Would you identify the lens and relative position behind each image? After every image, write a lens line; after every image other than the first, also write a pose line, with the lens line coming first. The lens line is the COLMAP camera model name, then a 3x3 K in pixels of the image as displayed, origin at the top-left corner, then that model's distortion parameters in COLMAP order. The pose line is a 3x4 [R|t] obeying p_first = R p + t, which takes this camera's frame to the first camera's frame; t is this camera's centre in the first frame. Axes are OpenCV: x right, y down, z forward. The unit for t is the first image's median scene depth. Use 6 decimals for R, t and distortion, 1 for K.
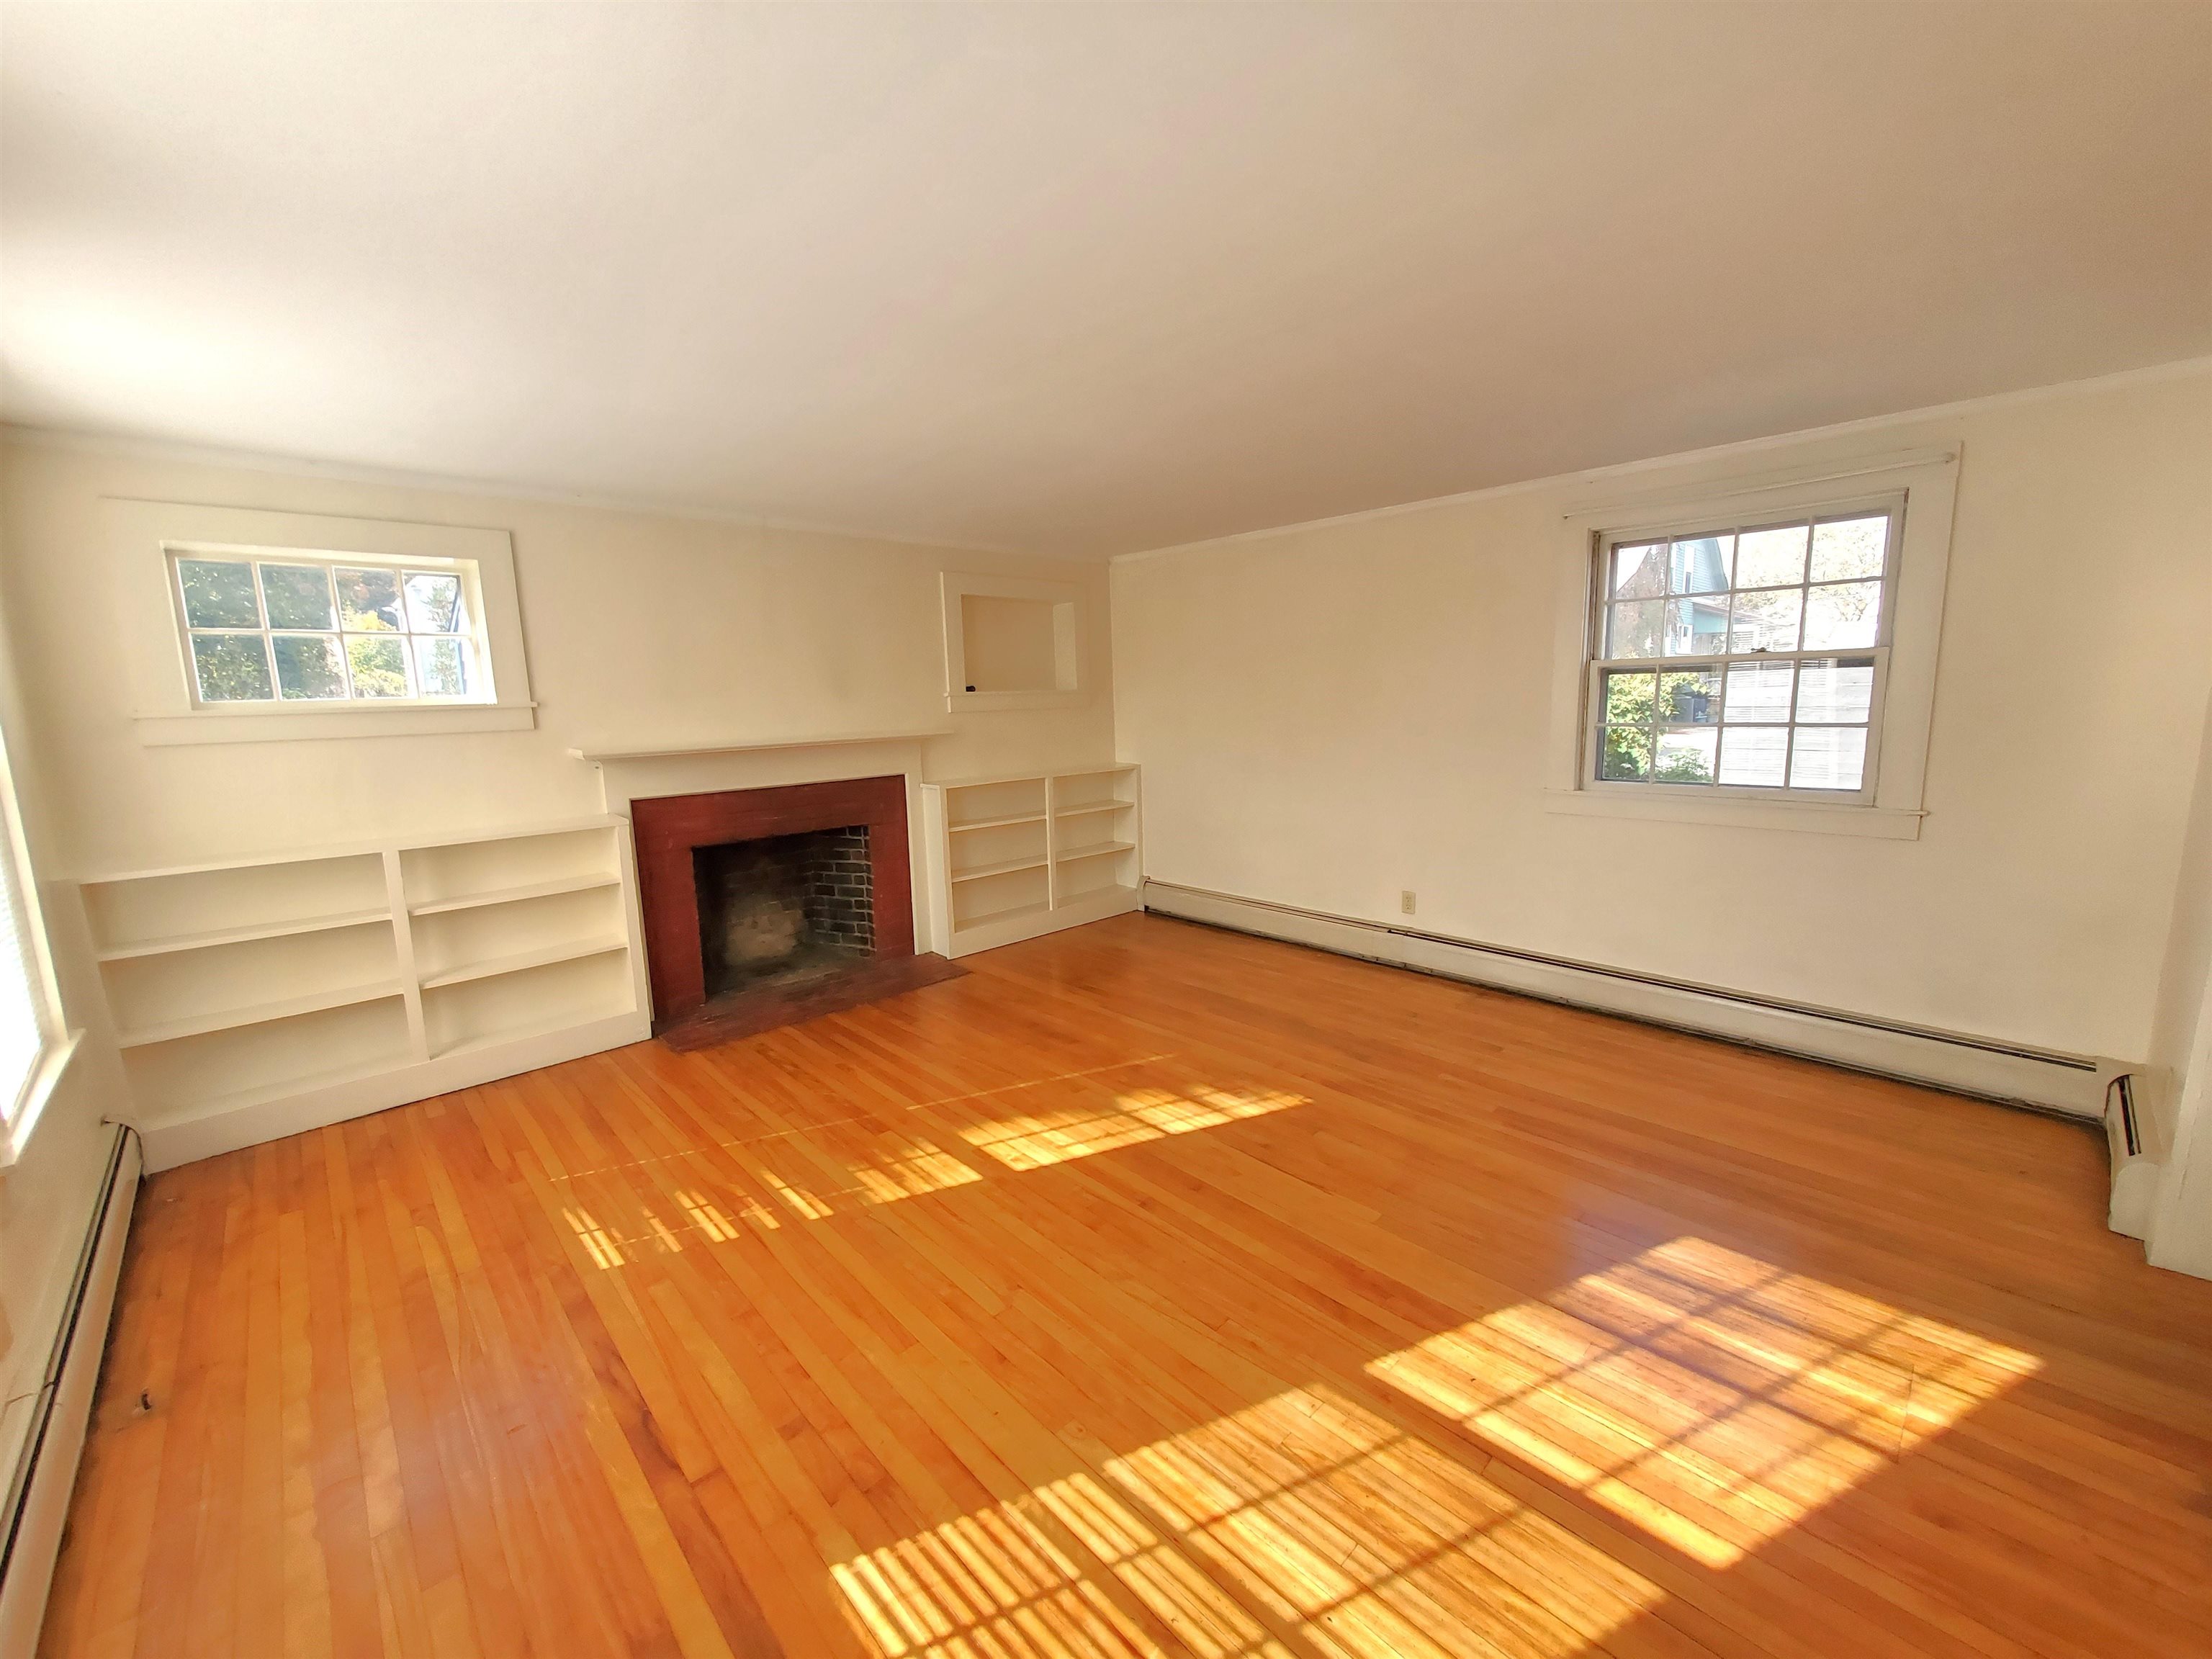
lens RADIAL K [[873.5, 0, 1092.6], [0, 873.5, 825.4], [0, 0, 1]] dist [-0.000981, -0.000457]
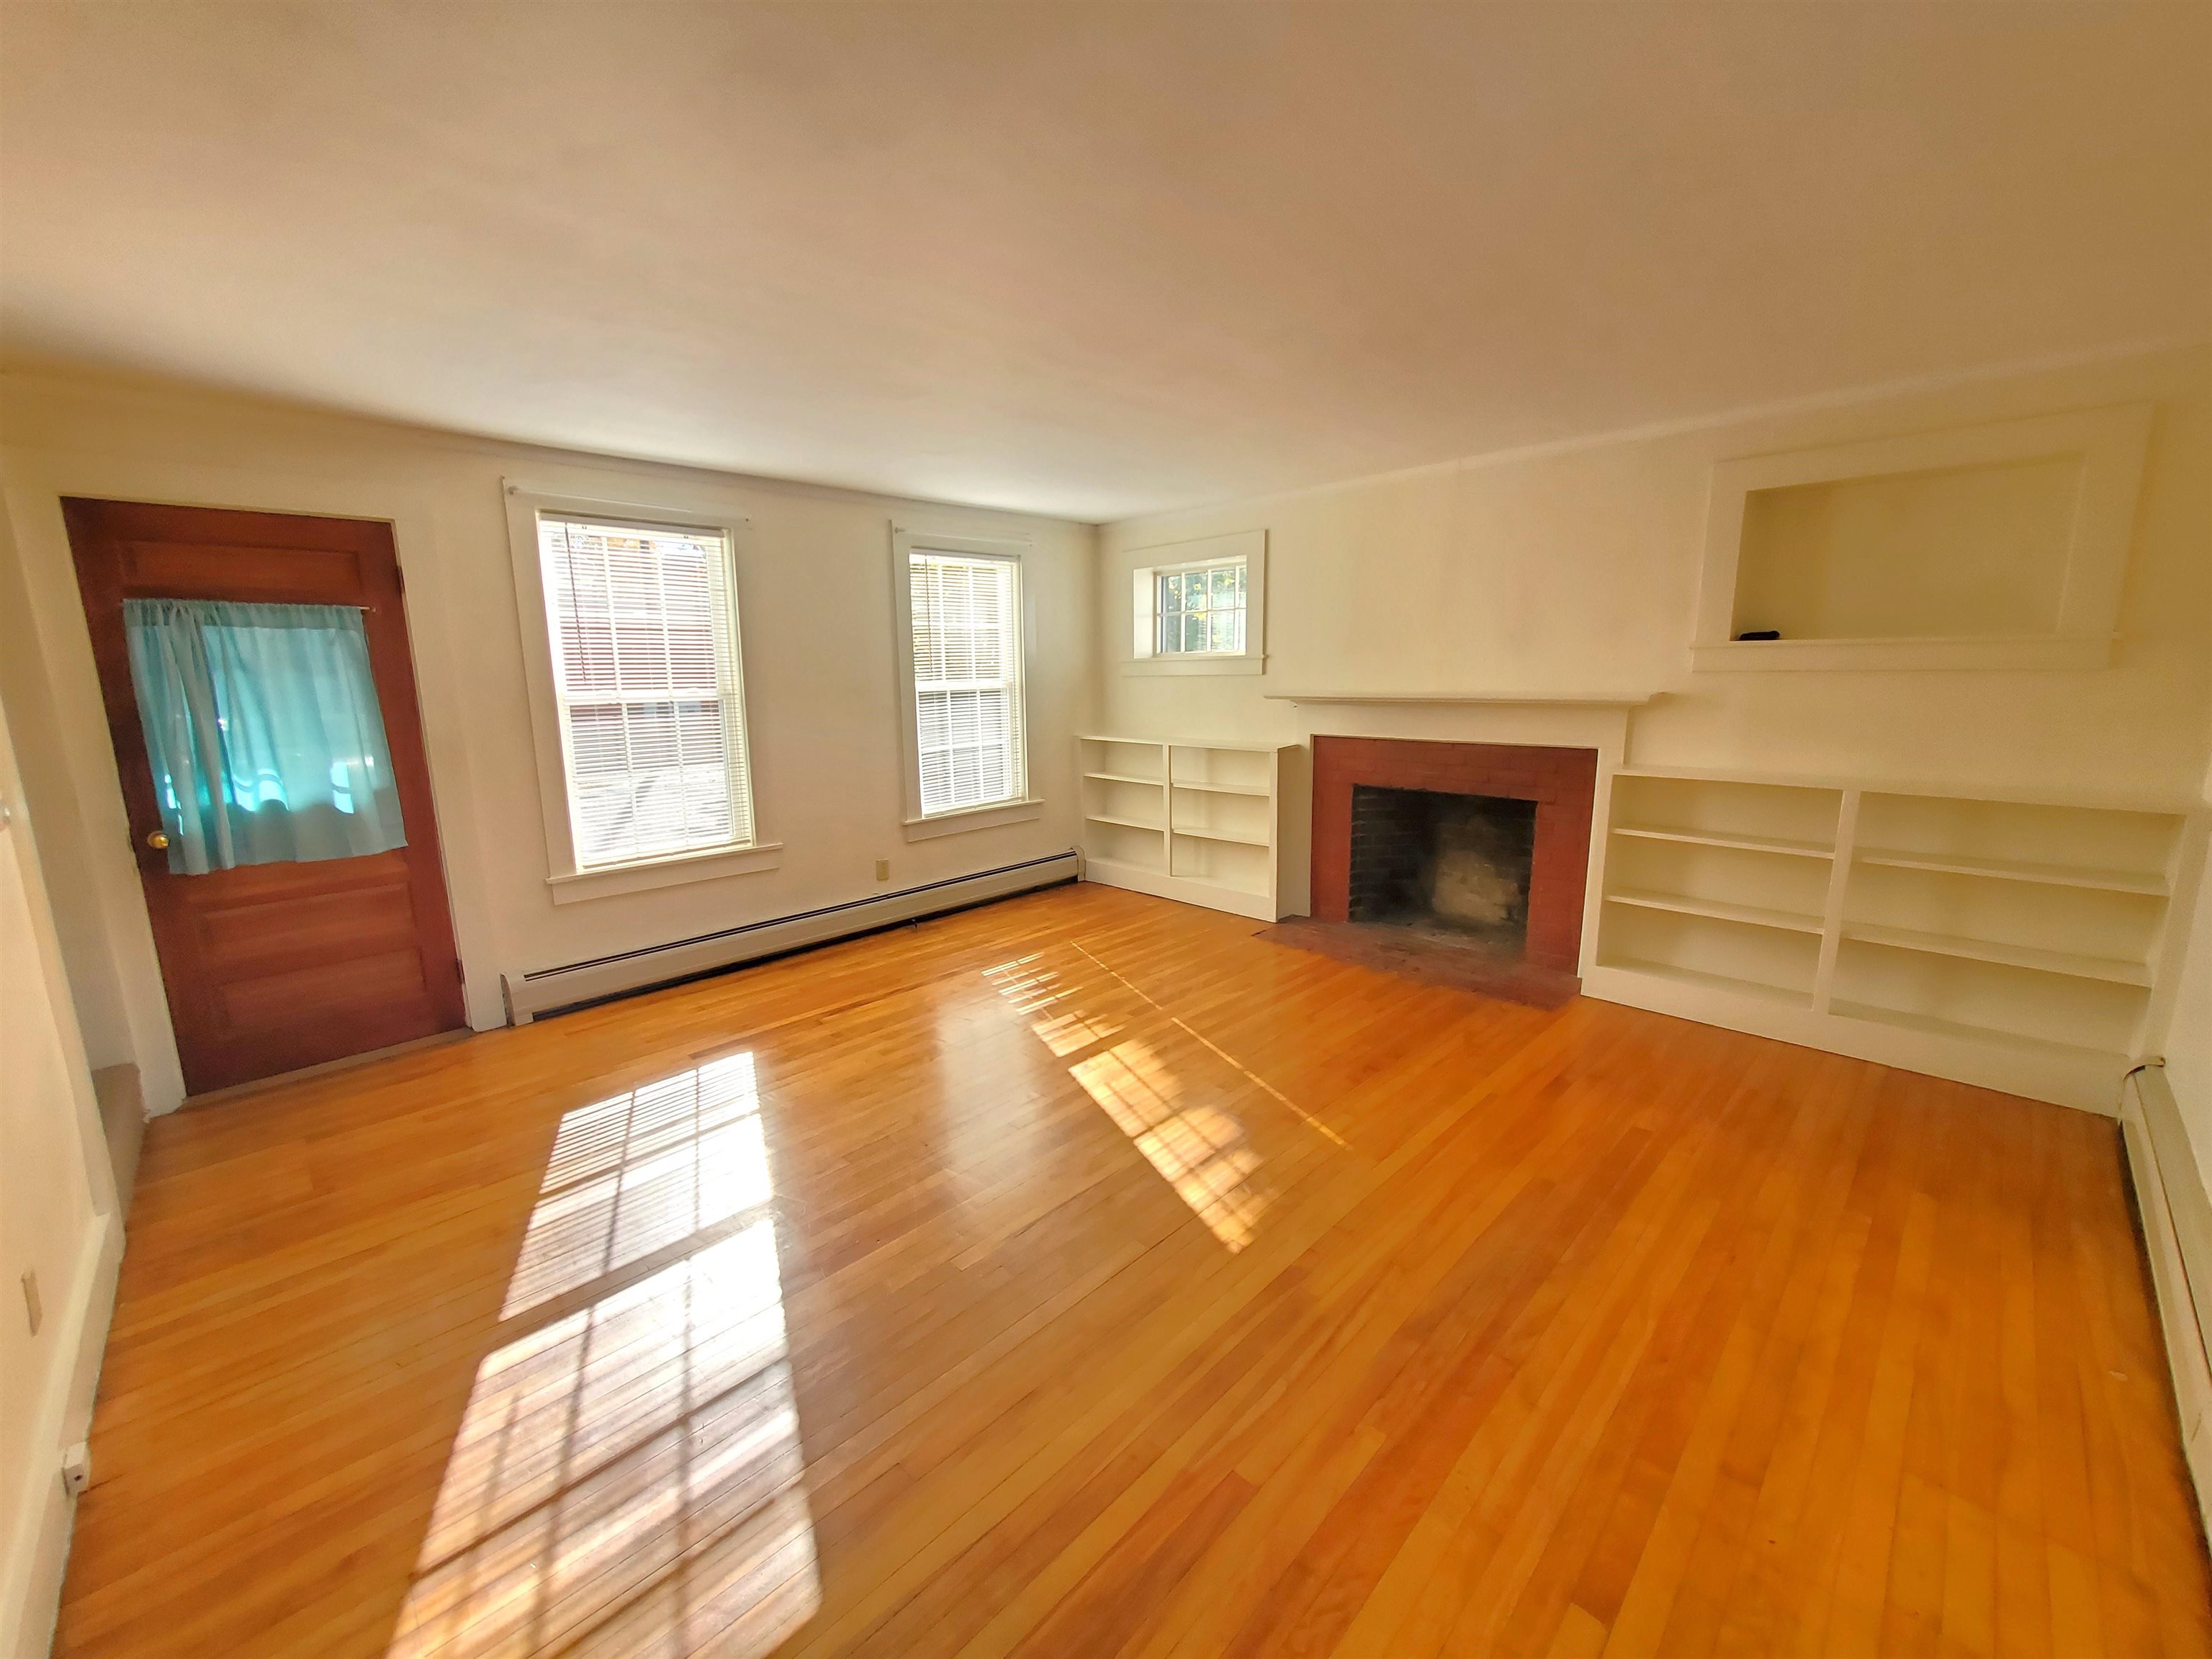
lens RADIAL K [[873.5, 0, 1092.6], [0, 873.5, 825.4], [0, 0, 1]] dist [-0.000981, -0.000457]
pose [[0.018826, 0.205855, -0.978401, 0.863584], [-0.130940, 0.970654, 0.201706, -0.141262], [0.991211, 0.124315, 0.045229, 0.815793]]
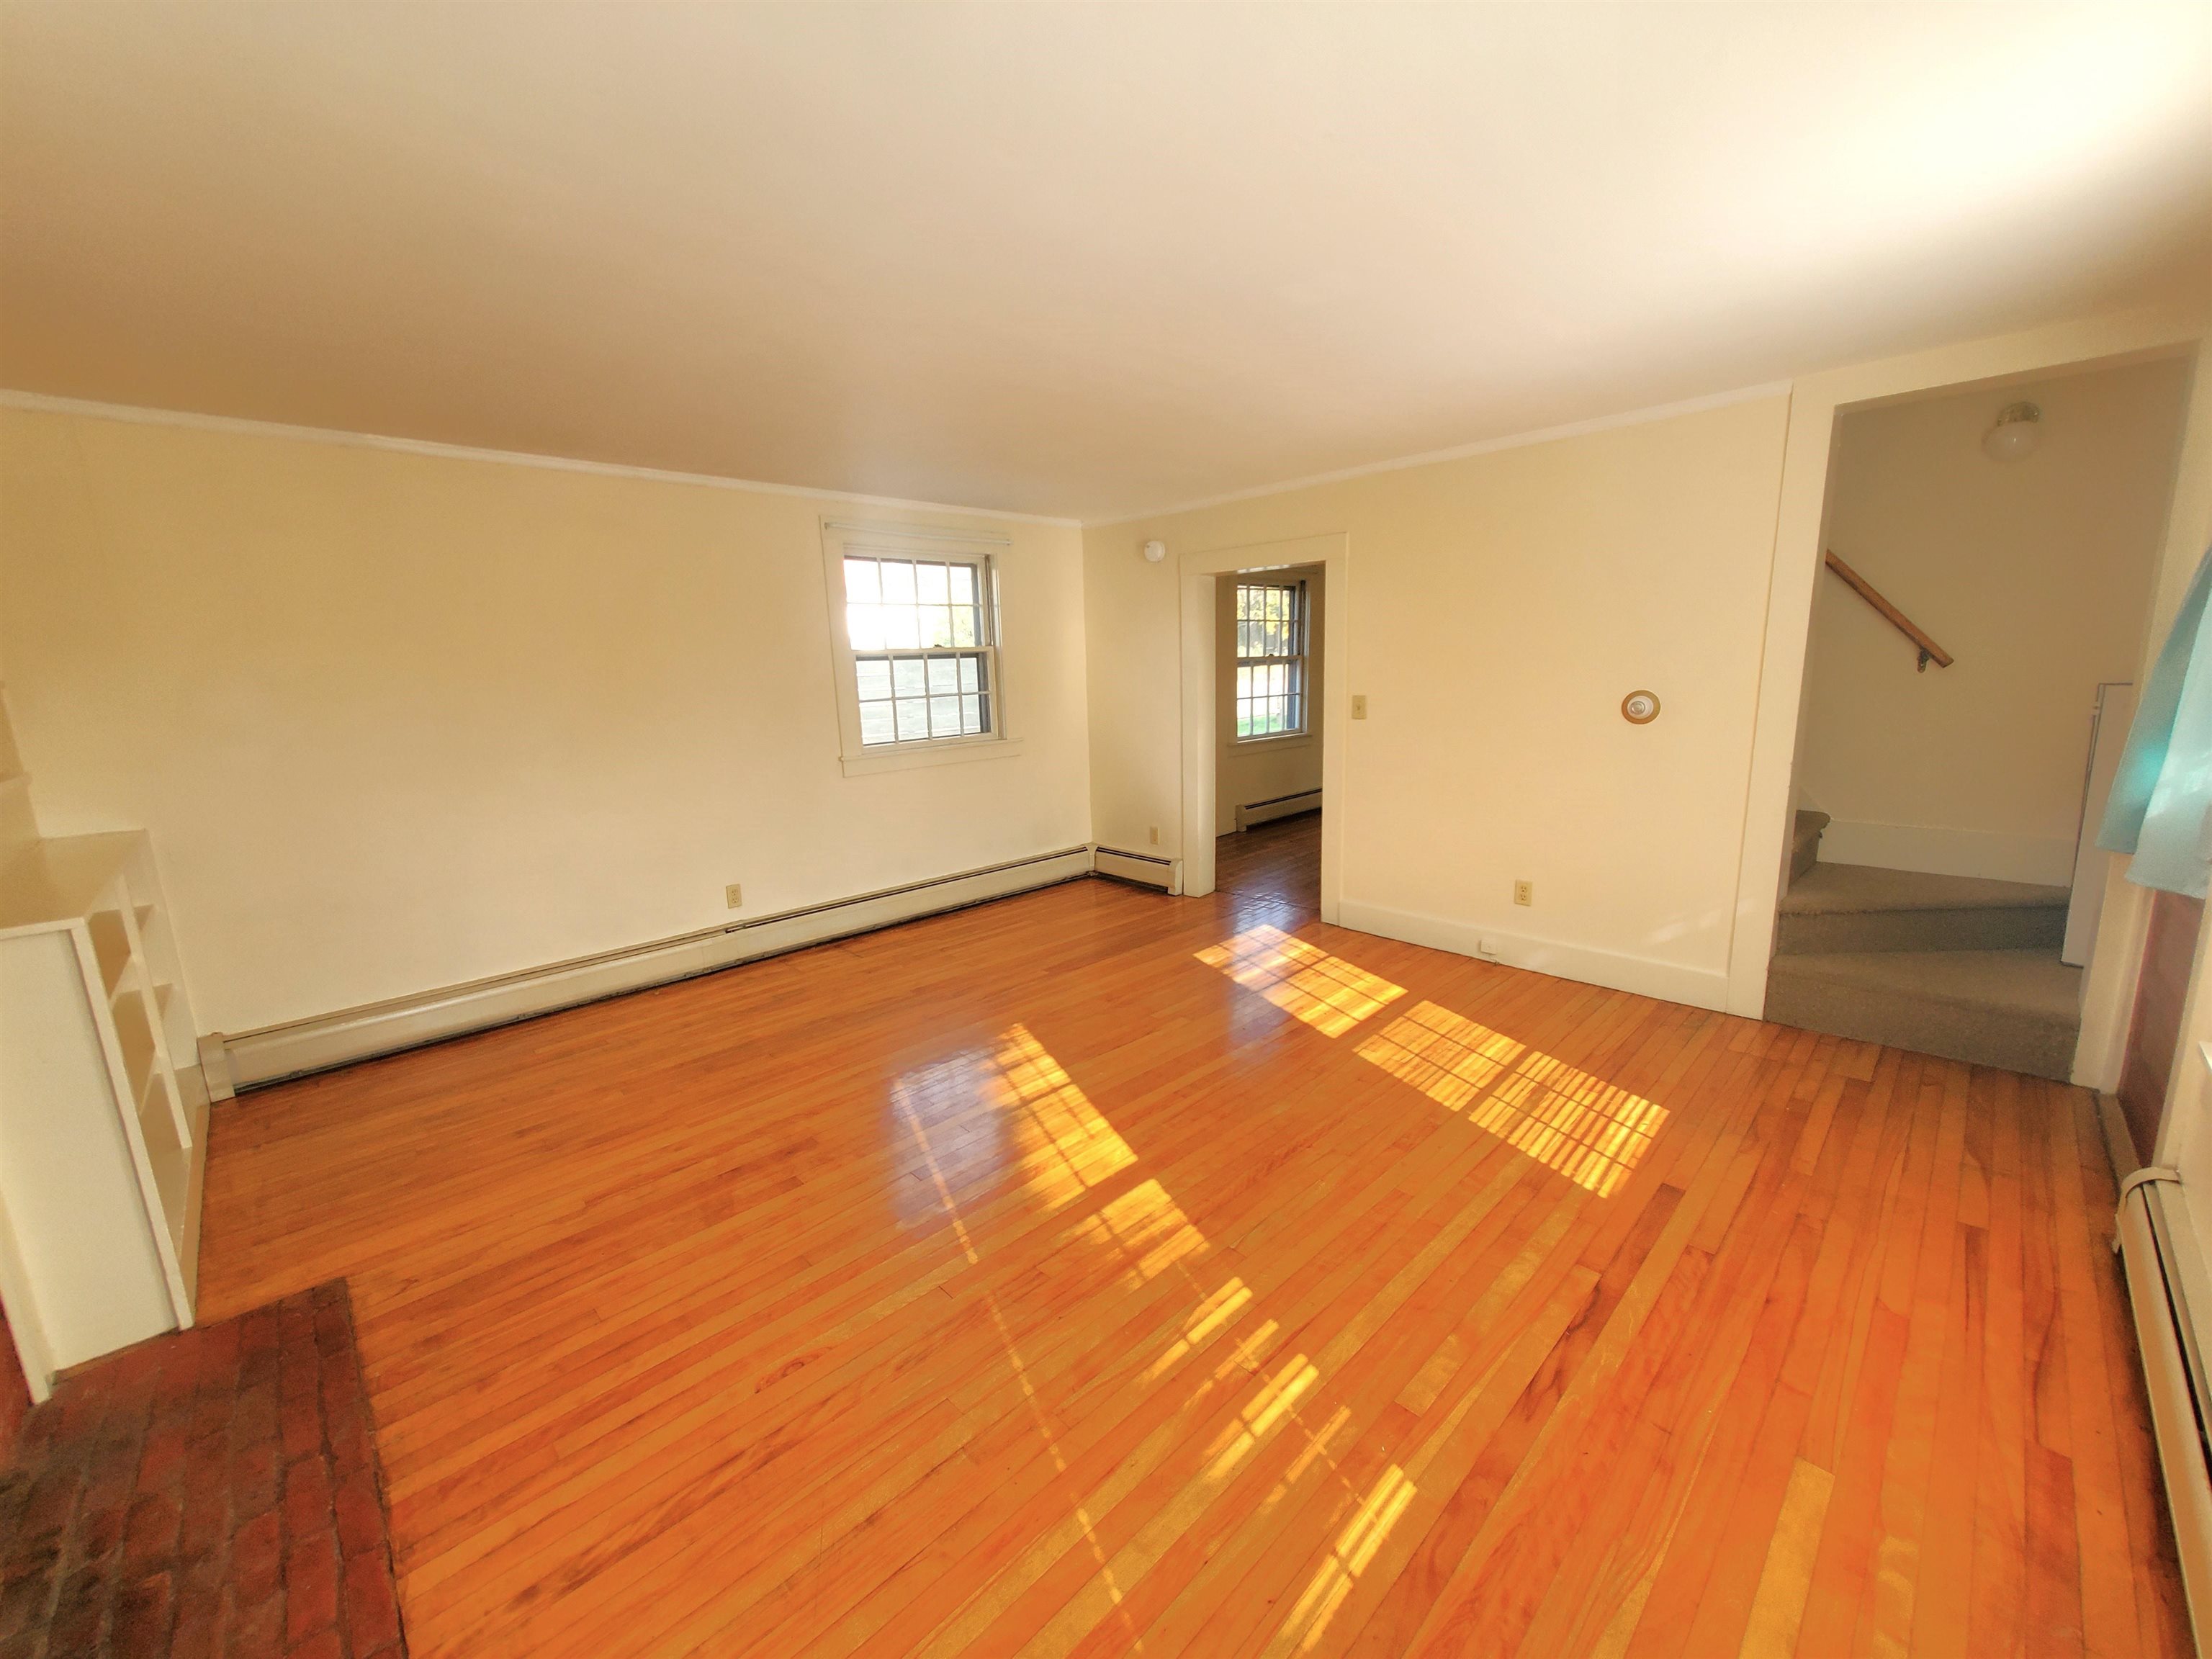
lens RADIAL K [[873.5, 0, 1092.6], [0, 873.5, 825.4], [0, 0, 1]] dist [-0.000981, -0.000457]
pose [[-0.010293, -0.160313, 0.987013, -0.840239], [0.177656, 0.971068, 0.159576, -0.102319], [-0.984039, 0.176991, 0.018485, 0.840610]]
